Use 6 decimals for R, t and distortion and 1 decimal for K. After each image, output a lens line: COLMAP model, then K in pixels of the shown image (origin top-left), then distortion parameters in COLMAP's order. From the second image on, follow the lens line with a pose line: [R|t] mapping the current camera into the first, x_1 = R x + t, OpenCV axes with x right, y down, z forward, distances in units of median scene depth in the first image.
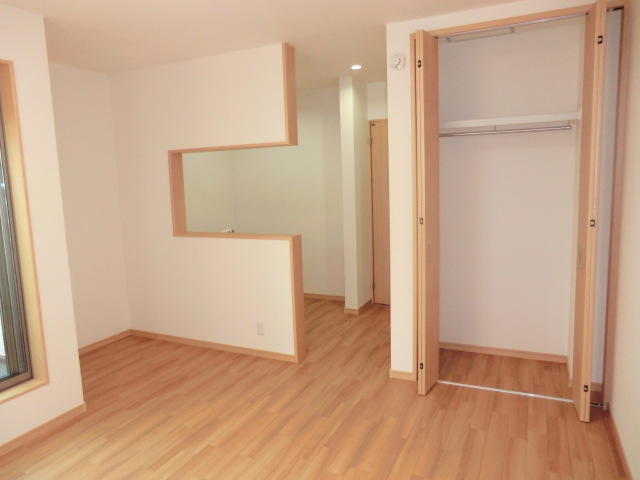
lens RADIAL K [[465.2, 0, 320.0], [0, 465.2, 240.0], [0, 0, 1]] dist [-0.075428, 0.063080]
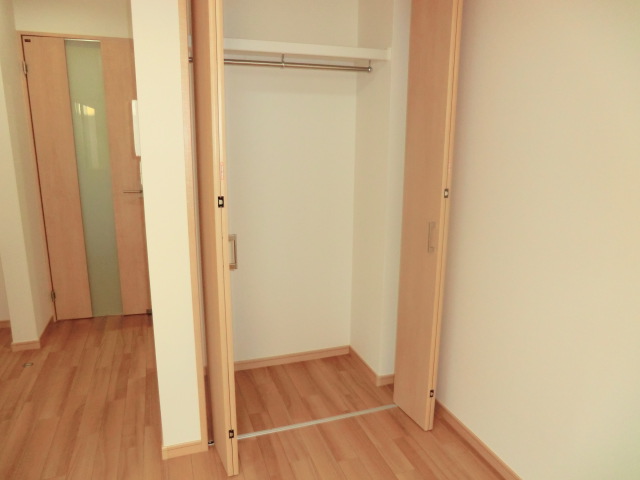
lens RADIAL K [[457.7, 0, 317.6], [0, 457.7, 240.7], [0, 0, 1]] dist [-0.082067, 0.074819]
pose [[0.712872, -0.118681, 0.691179, -0.077641], [0.062320, 0.992398, 0.106127, -0.038251], [-0.698519, -0.032581, 0.714849, 0.446874]]
